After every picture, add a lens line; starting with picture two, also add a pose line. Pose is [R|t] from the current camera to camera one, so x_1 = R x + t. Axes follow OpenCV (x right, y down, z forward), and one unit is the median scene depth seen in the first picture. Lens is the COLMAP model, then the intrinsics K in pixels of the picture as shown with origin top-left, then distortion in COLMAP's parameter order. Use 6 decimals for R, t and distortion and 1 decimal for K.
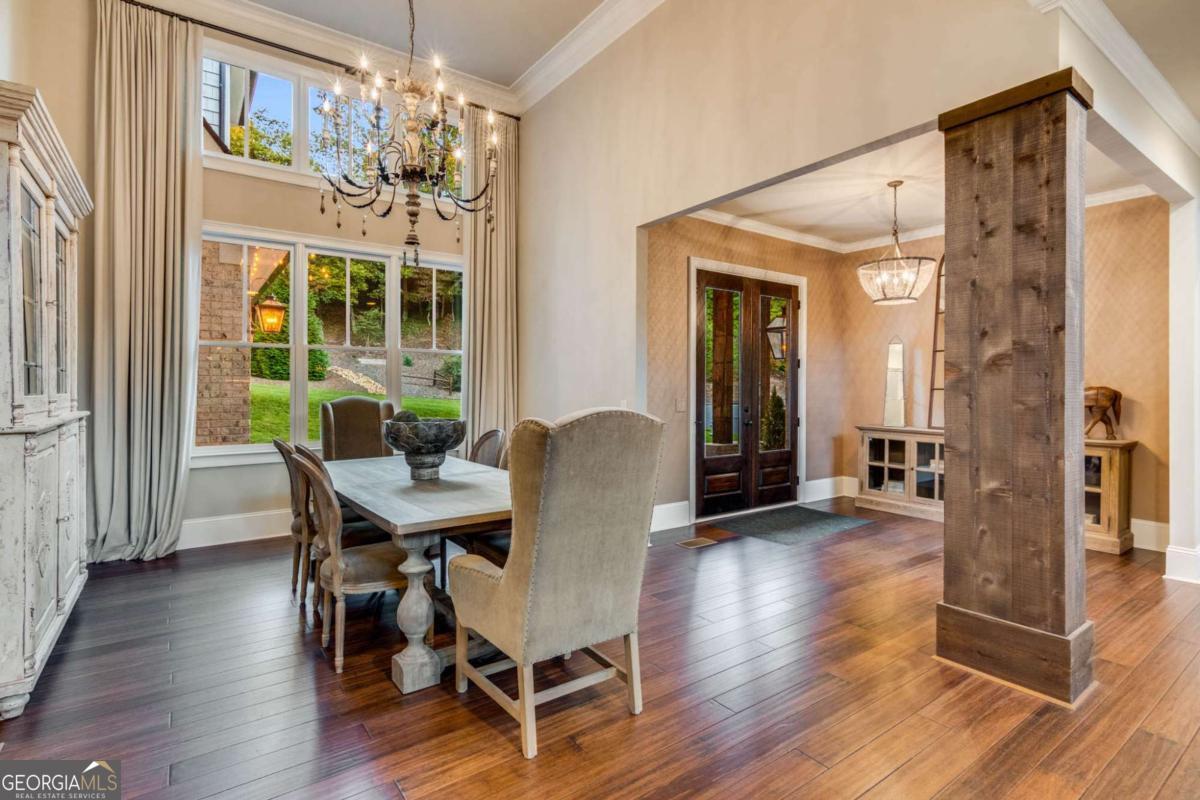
lens RADIAL K [[579.3, 0, 601.8], [0, 579.3, 394.5], [0, 0, 1]] dist [0.022432, 0.000082]
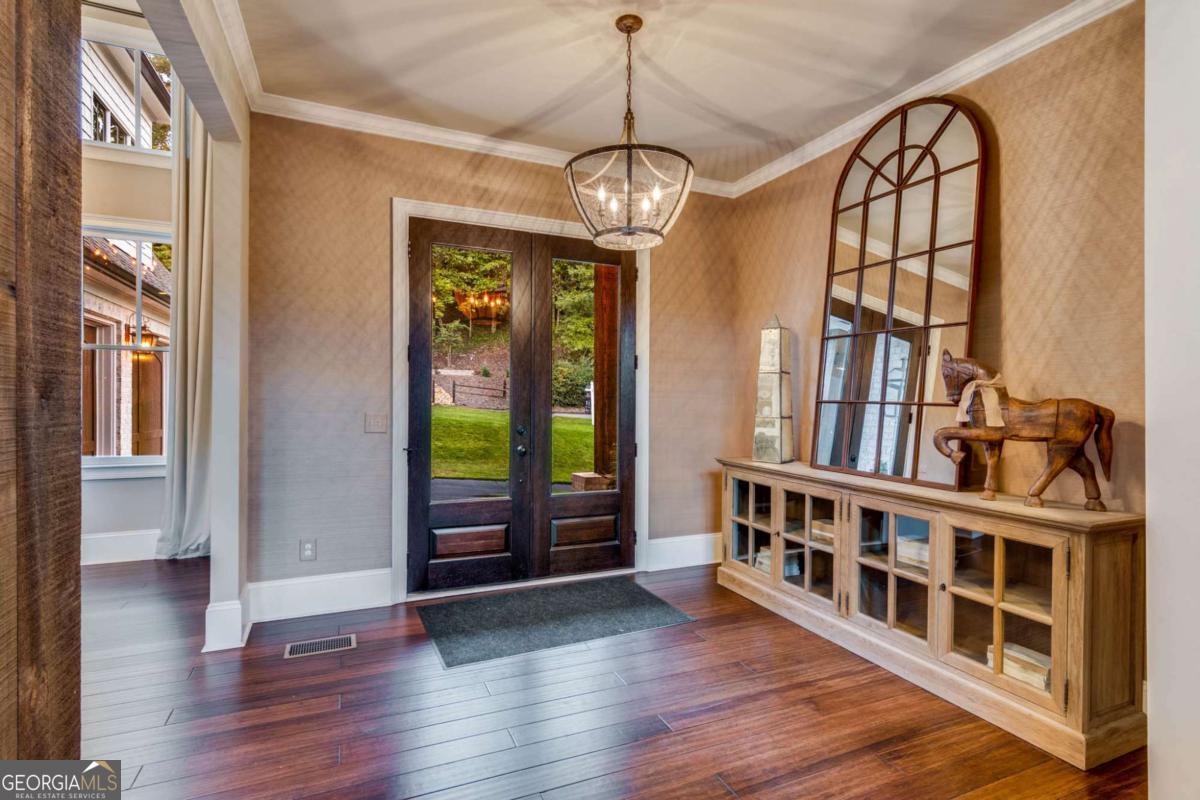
lens RADIAL K [[579.3, 0, 597.4], [0, 579.3, 399.7], [0, 0, 1]] dist [0.022432, 0.000082]
pose [[0.975379, 0.008160, -0.220386, 0.482094], [-0.010677, 0.999891, -0.010232, -0.002762], [0.220278, 0.012334, 0.975359, 0.372596]]
